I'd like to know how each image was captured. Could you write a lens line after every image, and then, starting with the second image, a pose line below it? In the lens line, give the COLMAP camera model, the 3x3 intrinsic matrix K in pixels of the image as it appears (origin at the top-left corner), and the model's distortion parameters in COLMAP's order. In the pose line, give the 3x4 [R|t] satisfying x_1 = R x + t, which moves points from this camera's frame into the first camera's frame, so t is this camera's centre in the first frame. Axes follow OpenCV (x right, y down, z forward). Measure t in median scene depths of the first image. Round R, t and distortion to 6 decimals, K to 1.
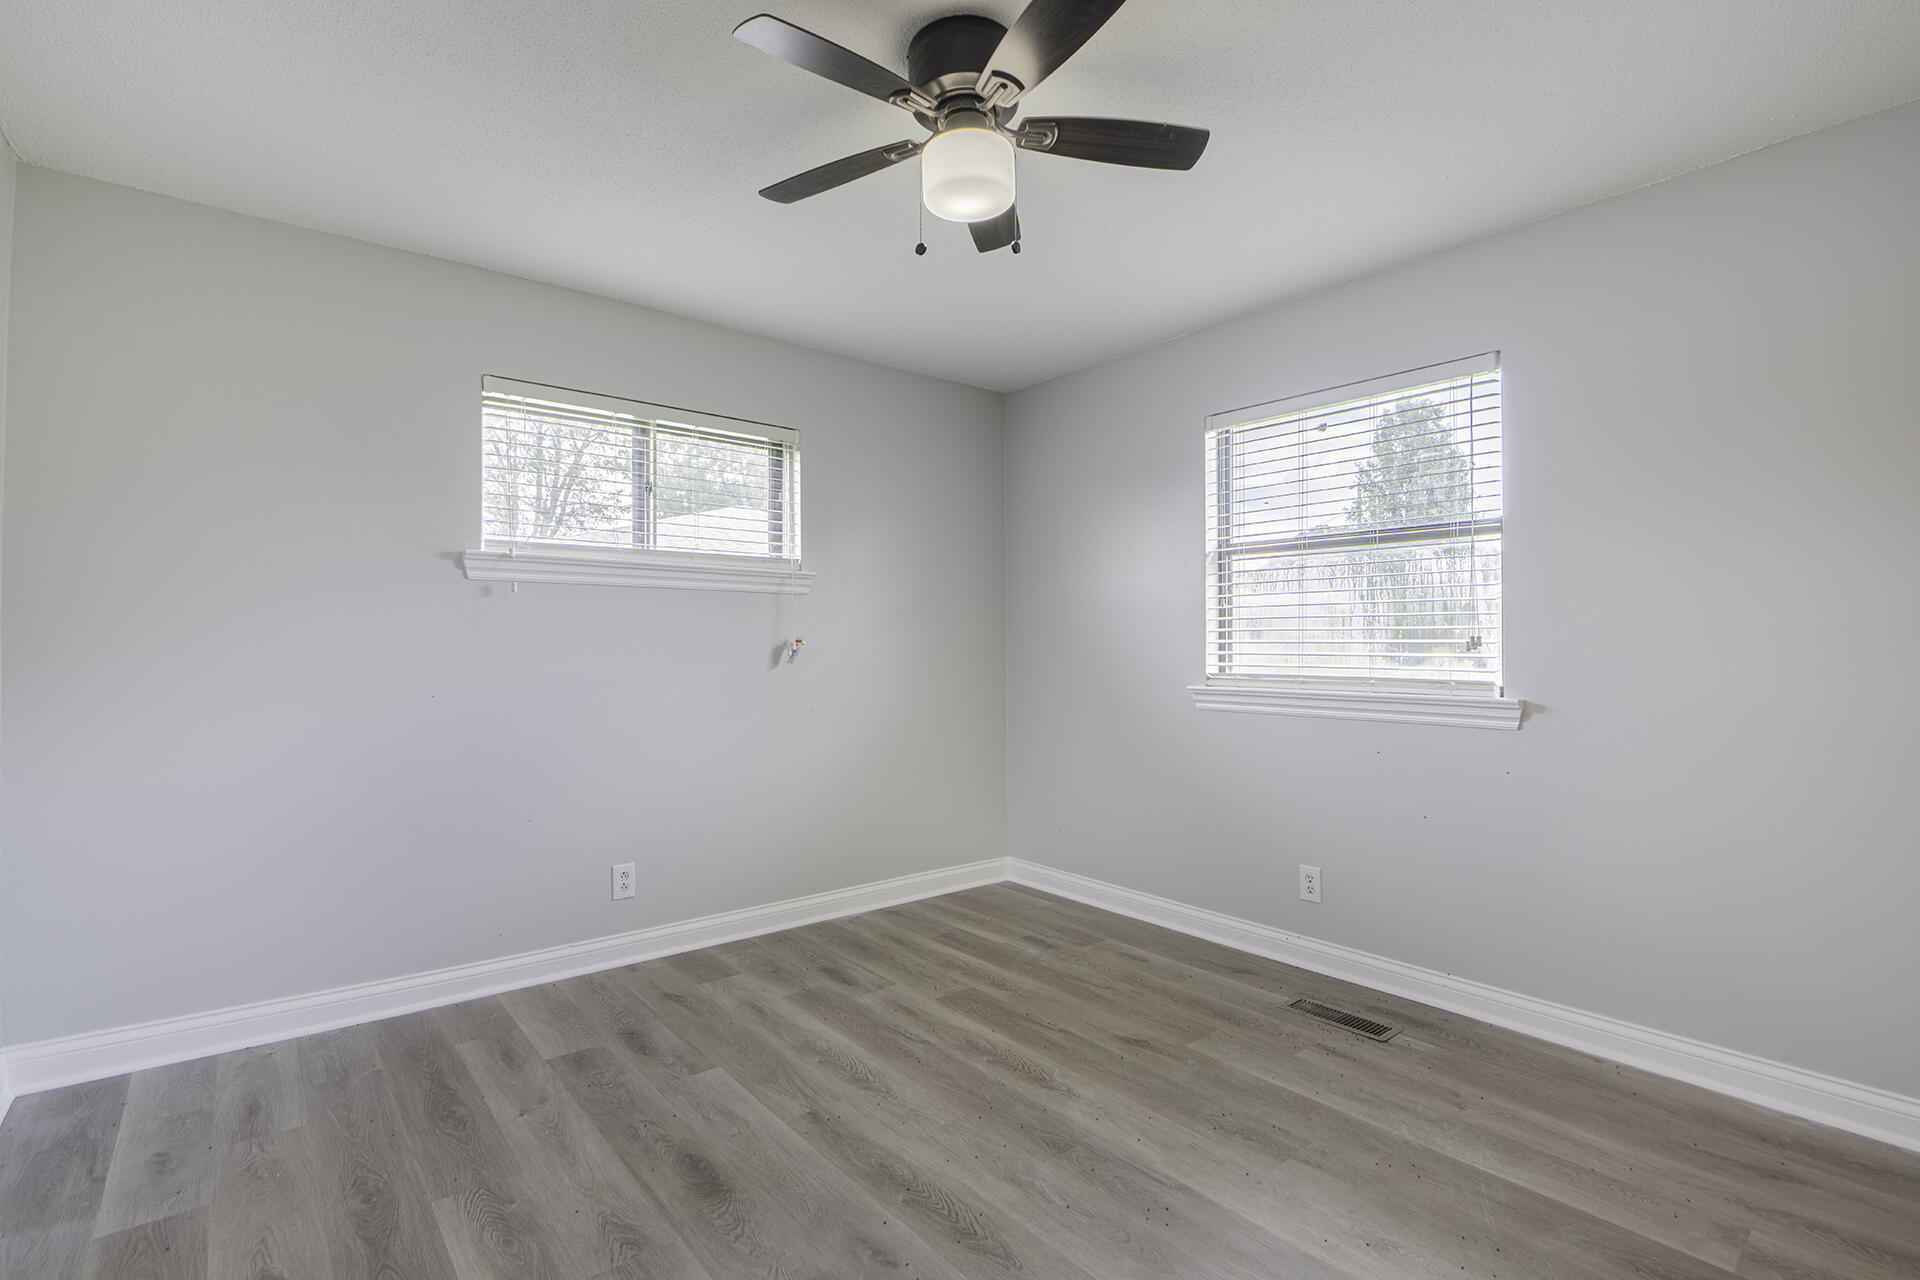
lens RADIAL K [[886.8, 0, 956.6], [0, 886.8, 631.5], [0, 0, 1]] dist [-0.003541, -0.008520]
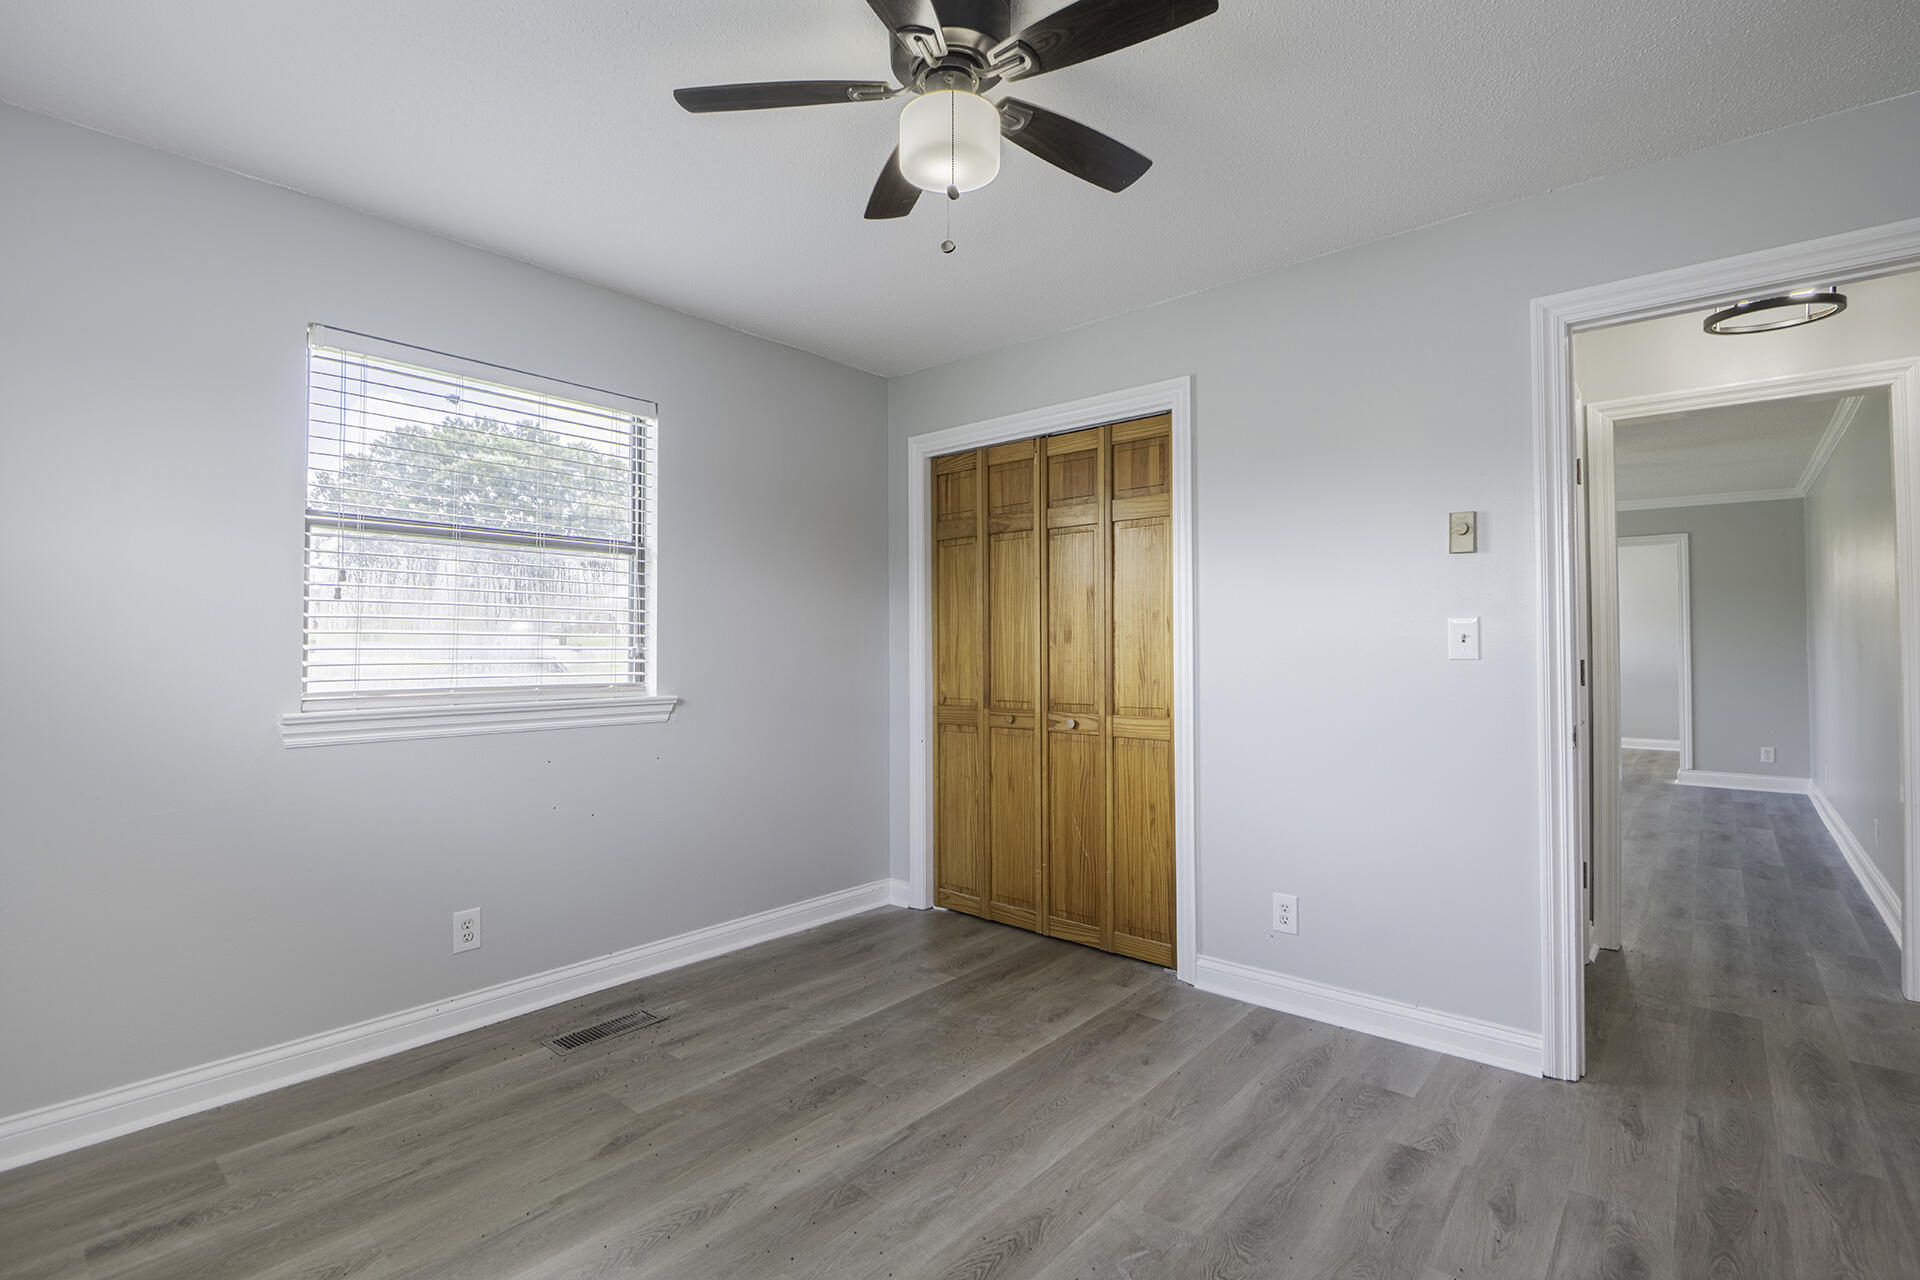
lens RADIAL K [[886.8, 0, 956.6], [0, 886.8, 631.5], [0, 0, 1]] dist [-0.003541, -0.008520]
pose [[-0.172970, 0.019814, 0.984728, -0.596183], [-0.012912, 0.999666, -0.022382, 0.009688], [-0.984842, -0.016586, -0.172656, 0.769320]]
